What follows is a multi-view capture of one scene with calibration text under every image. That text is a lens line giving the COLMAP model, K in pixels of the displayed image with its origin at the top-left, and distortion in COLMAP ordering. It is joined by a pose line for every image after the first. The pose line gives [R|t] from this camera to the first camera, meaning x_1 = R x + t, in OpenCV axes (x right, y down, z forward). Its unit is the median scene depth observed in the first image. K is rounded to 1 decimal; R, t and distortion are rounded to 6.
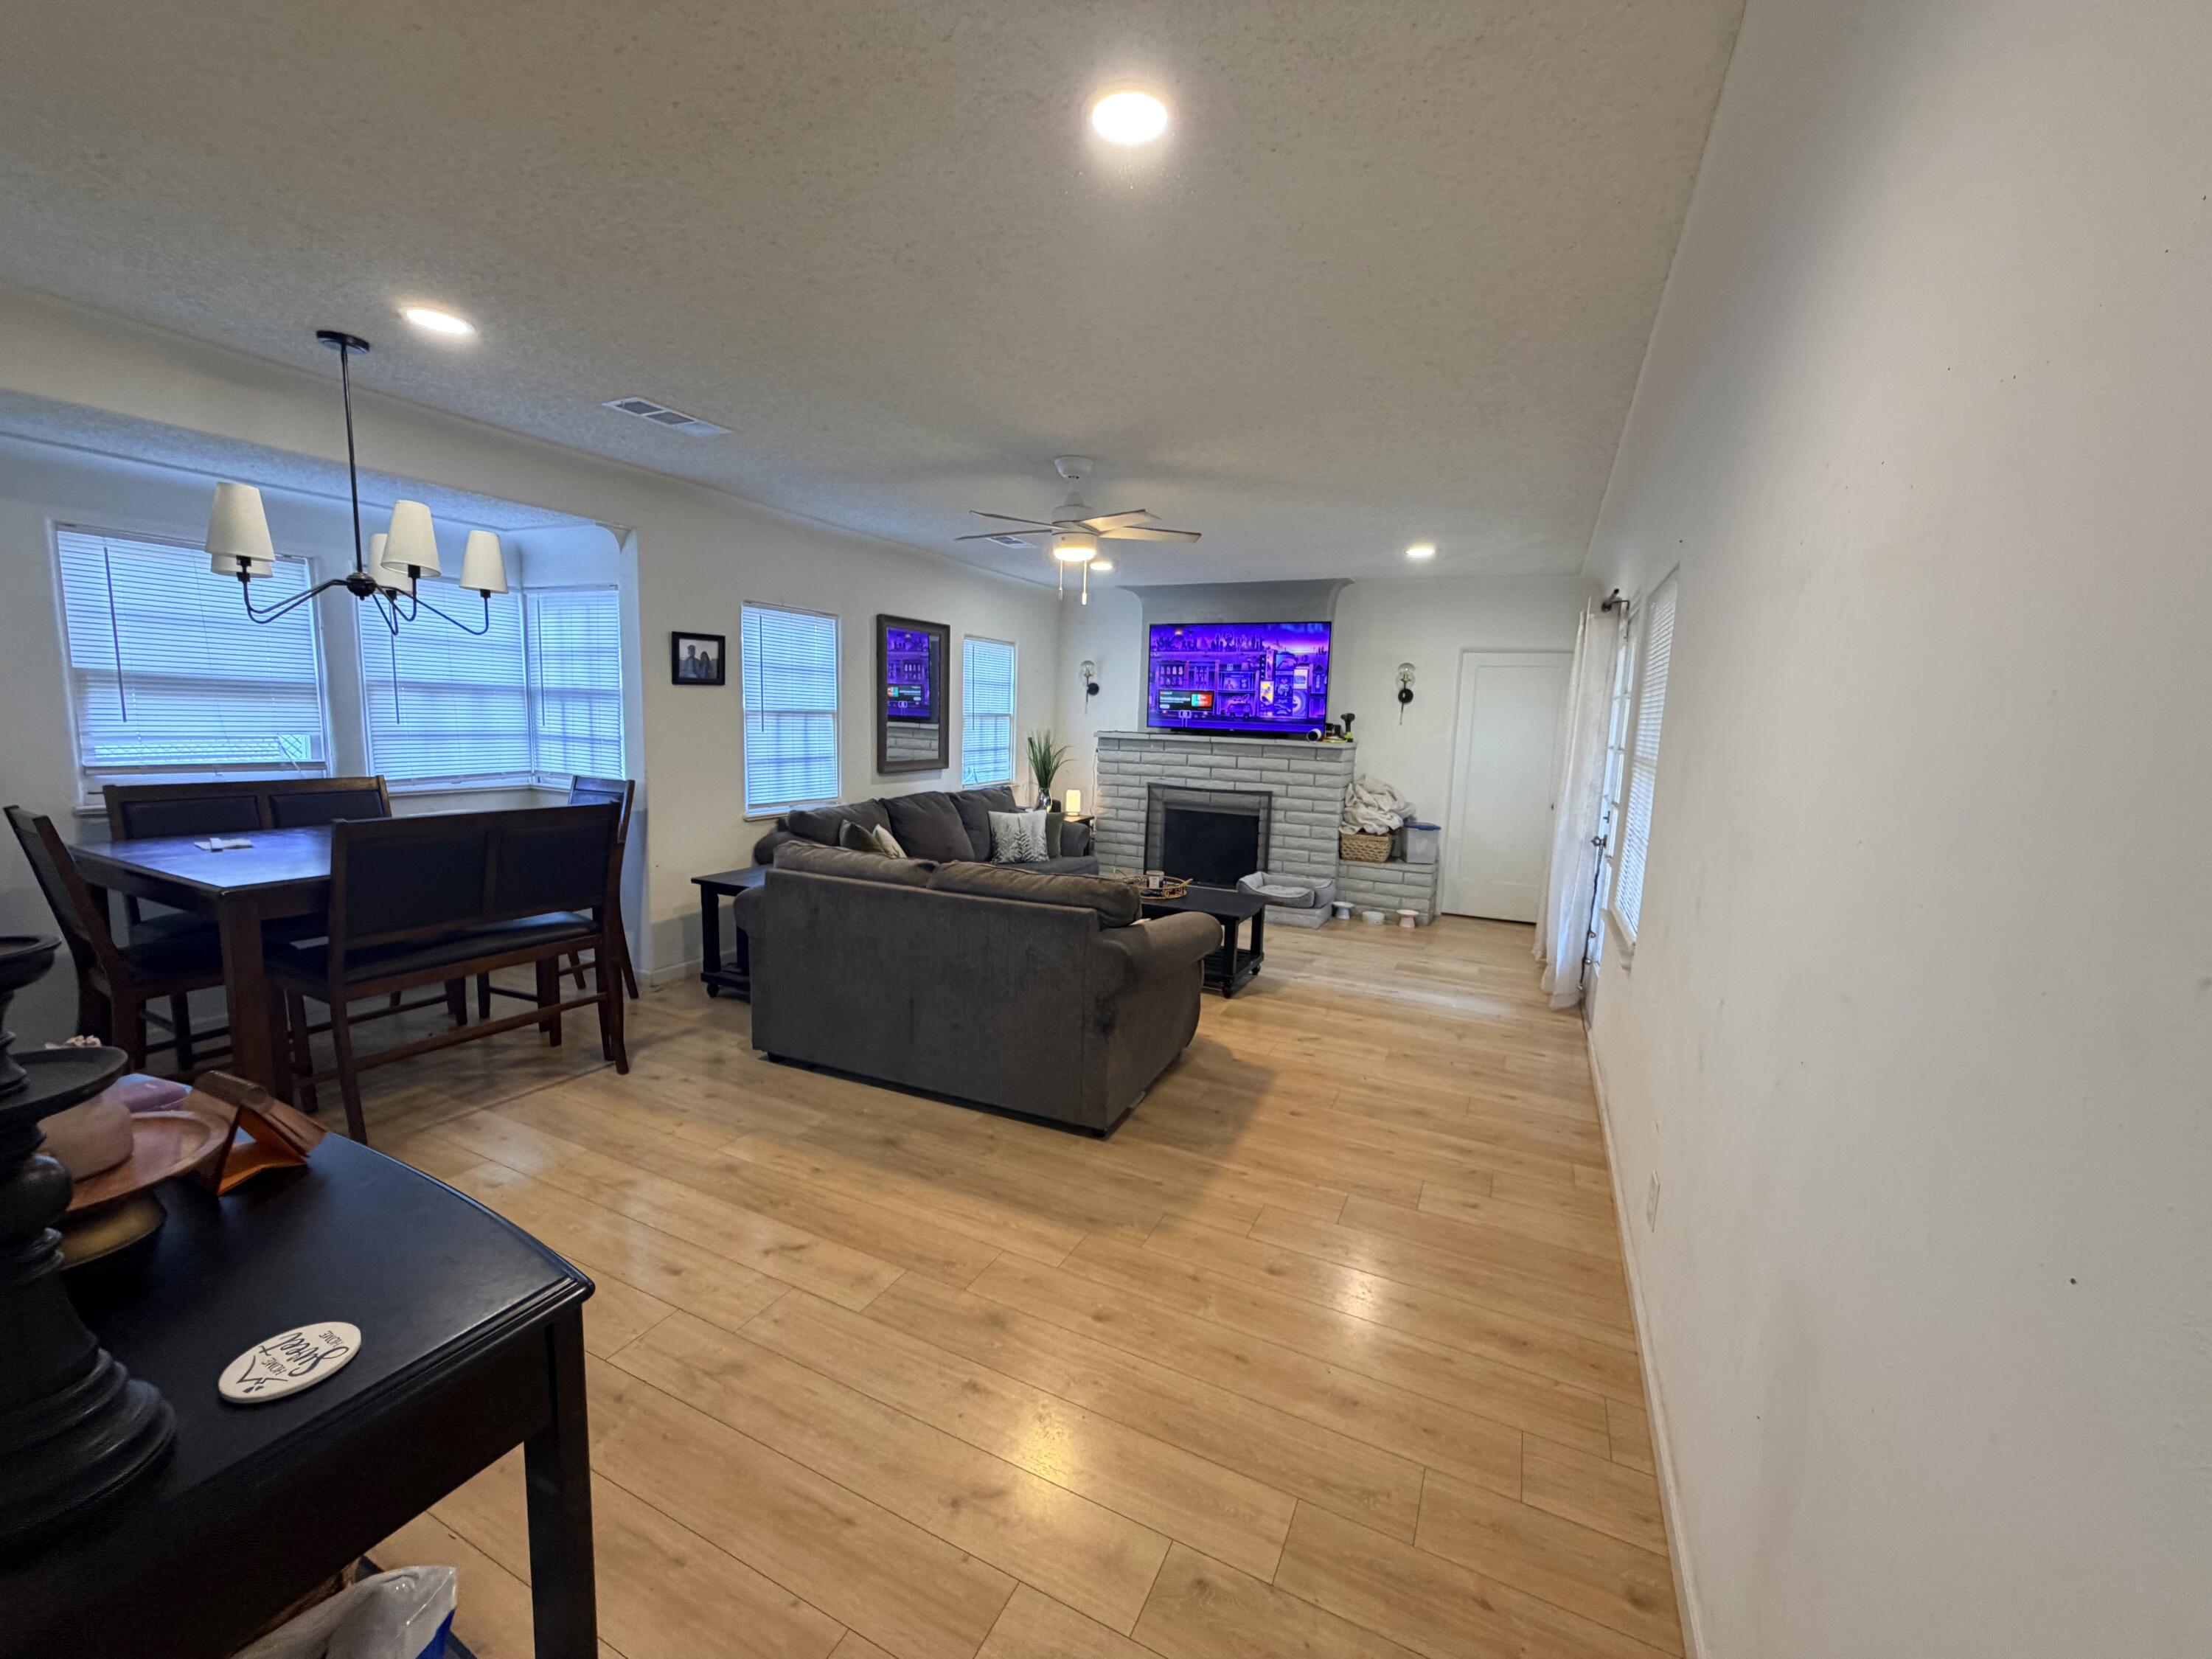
lens RADIAL K [[883.1, 0, 1096.9], [0, 883.1, 824.2], [0, 0, 1]] dist [0.001409, 0.000260]
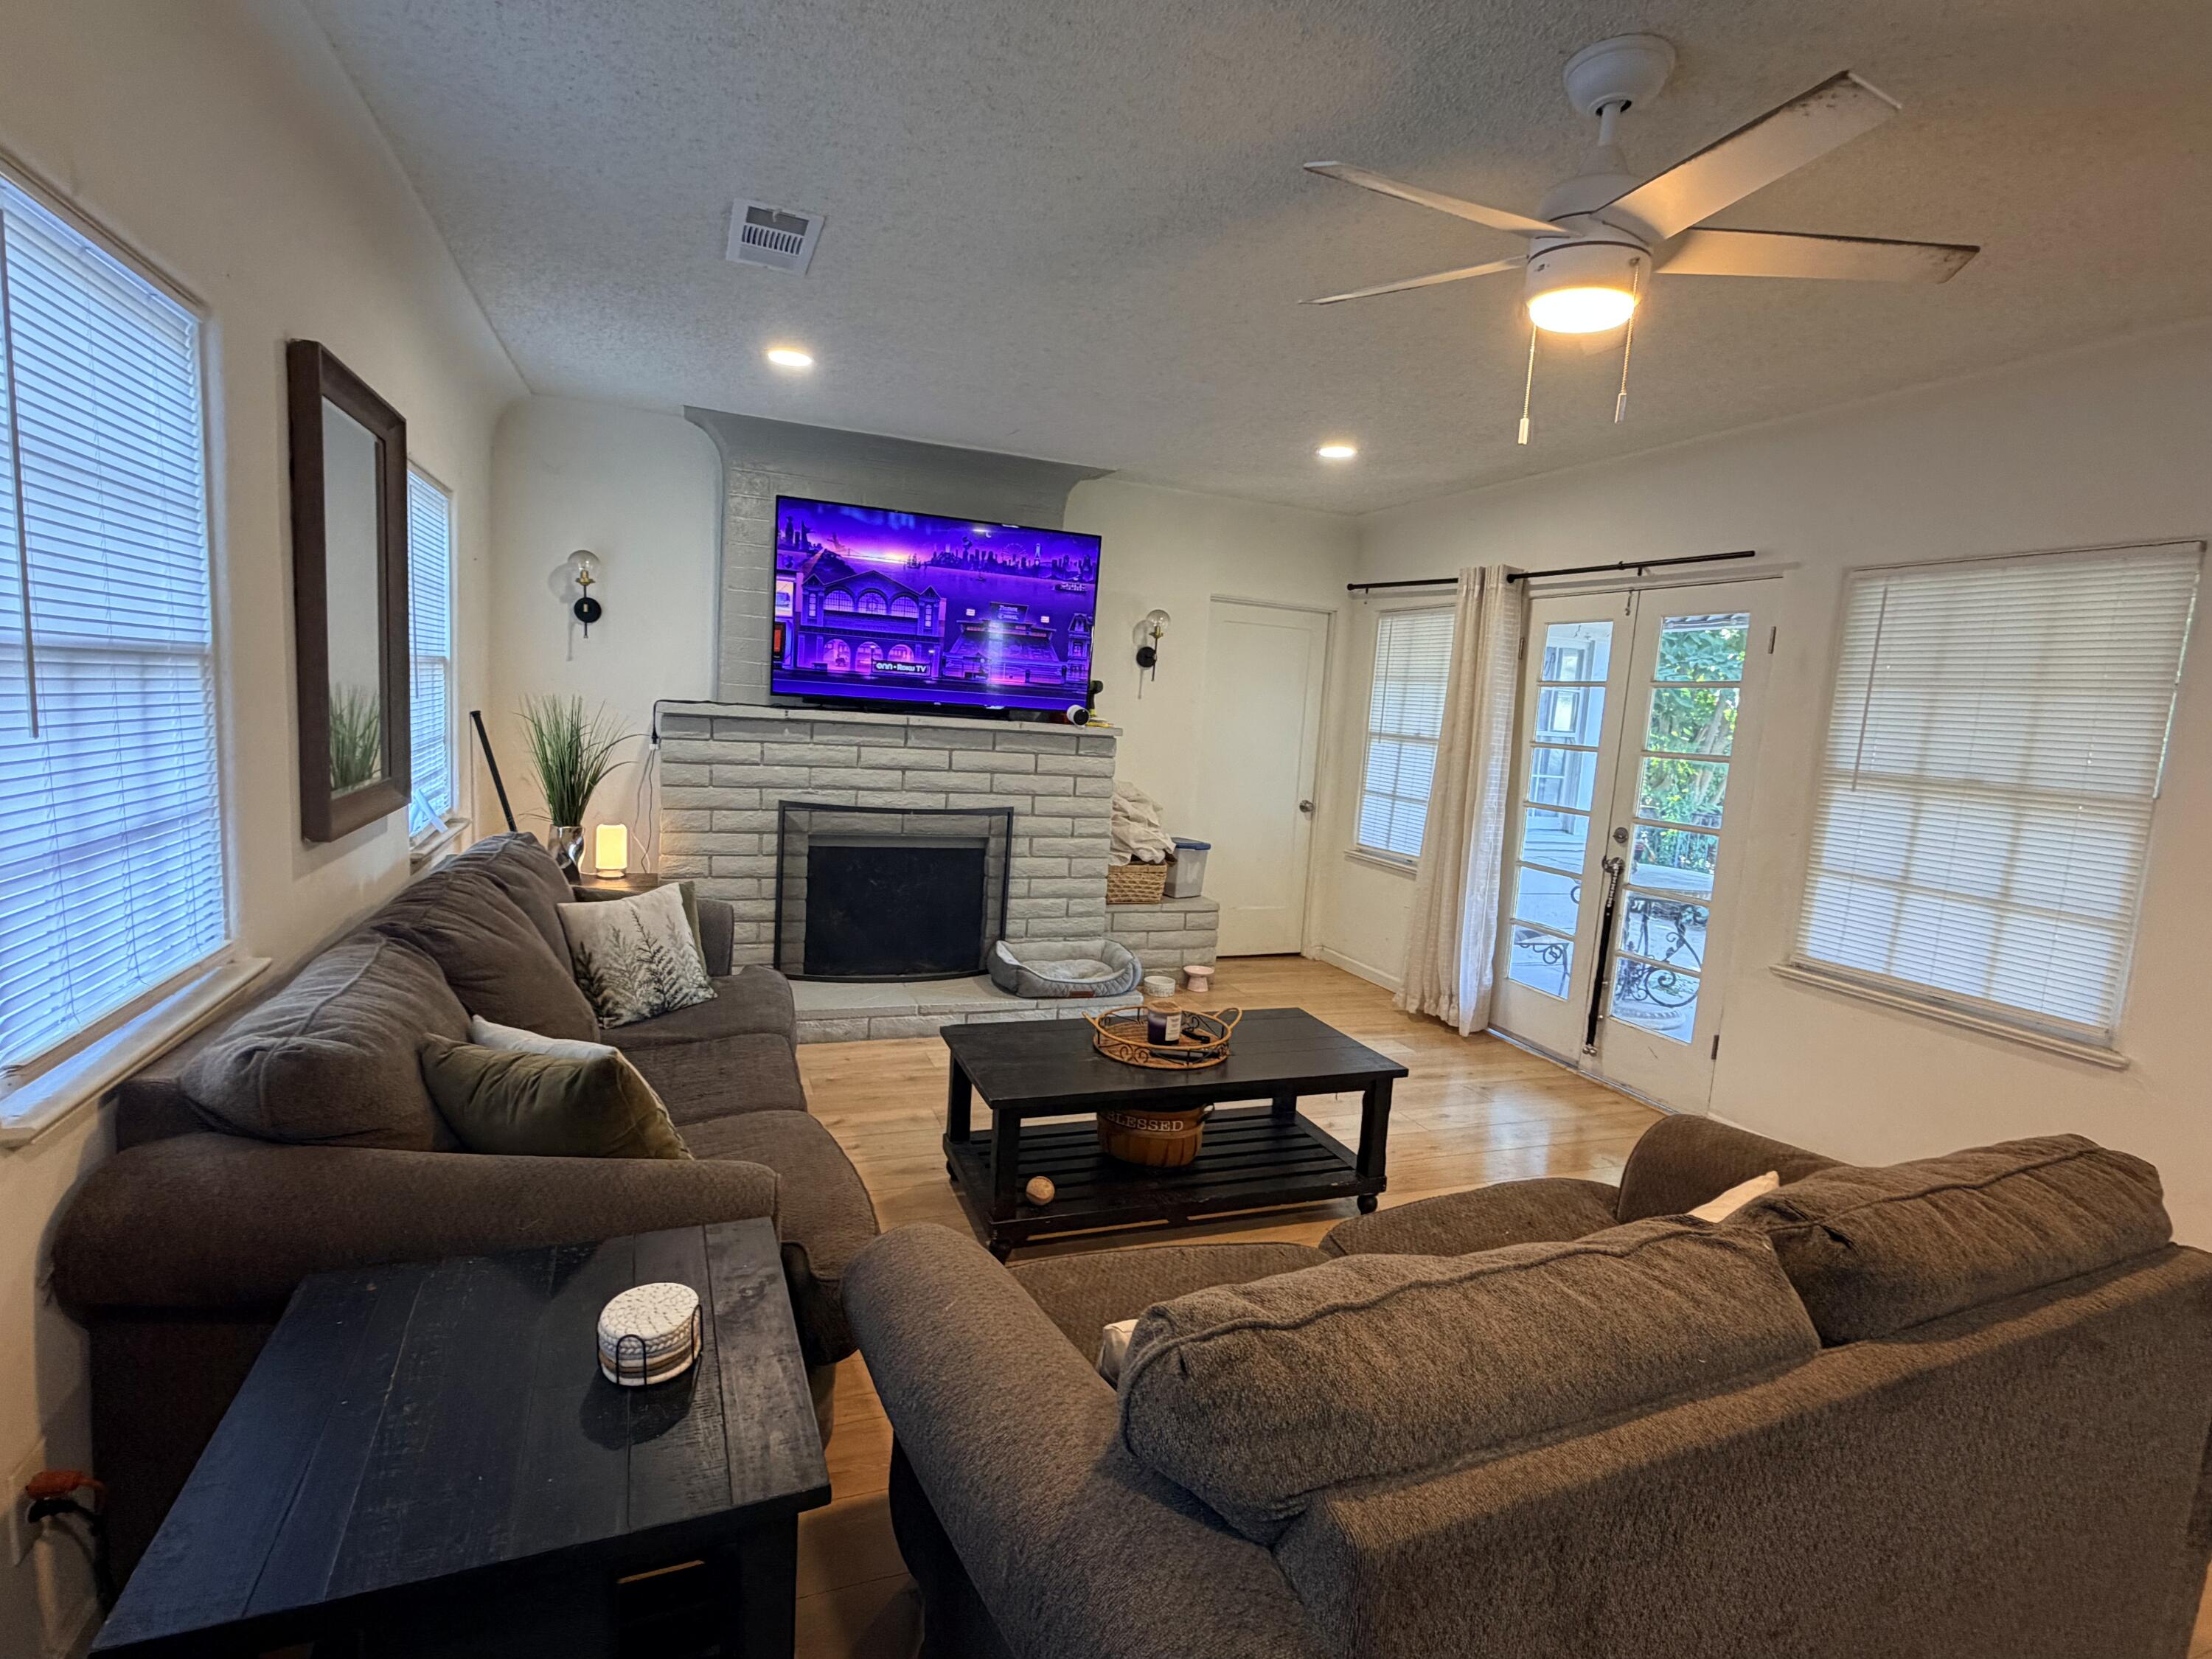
lens RADIAL K [[1069.0, 0, 1103.8], [0, 1069.0, 832.0], [0, 0, 1]] dist [0.002641, -0.001808]
pose [[0.678222, -0.079105, 0.730587, -0.305039], [0.048528, 0.996840, 0.062883, -0.065345], [-0.733253, -0.007195, 0.679918, 0.471406]]
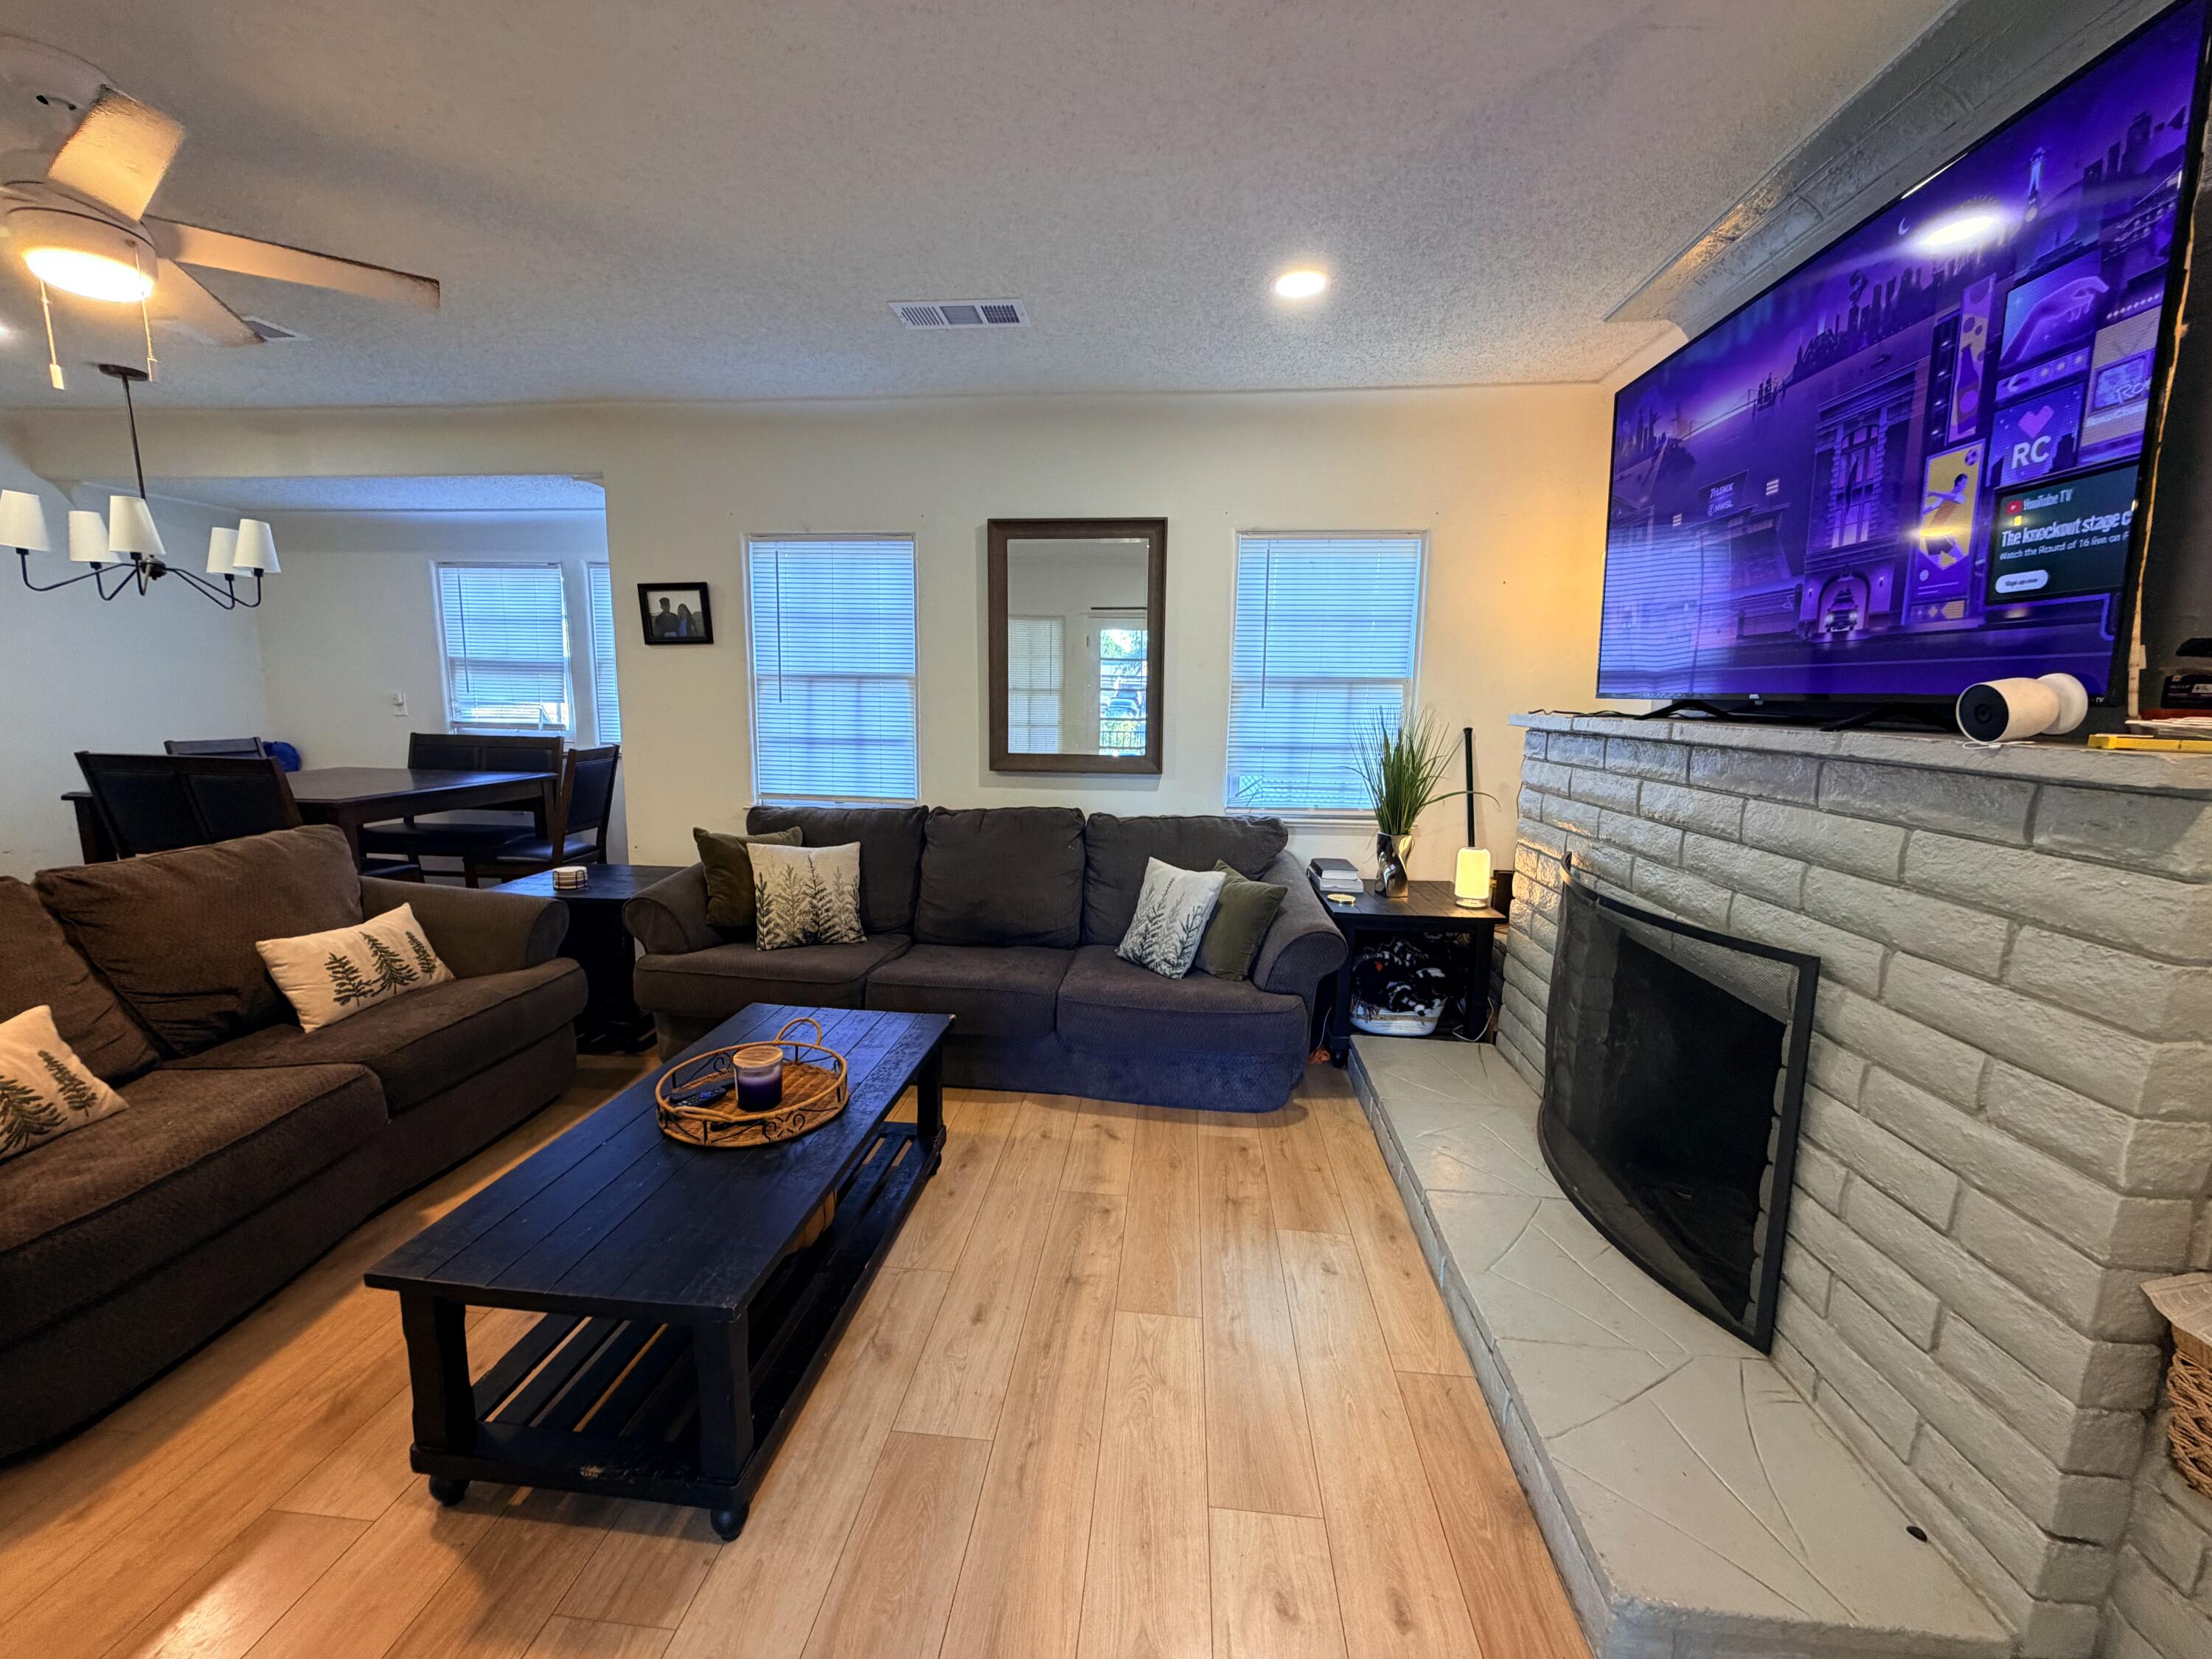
lens RADIAL K [[883.1, 0, 1098.7], [0, 883.1, 823.3], [0, 0, 1]] dist [0.001409, 0.000260]
pose [[0.352938, 0.109921, -0.929168, 0.353525], [-0.119361, 0.990251, 0.071809, -0.068199], [0.928002, 0.085562, 0.362617, 0.763256]]
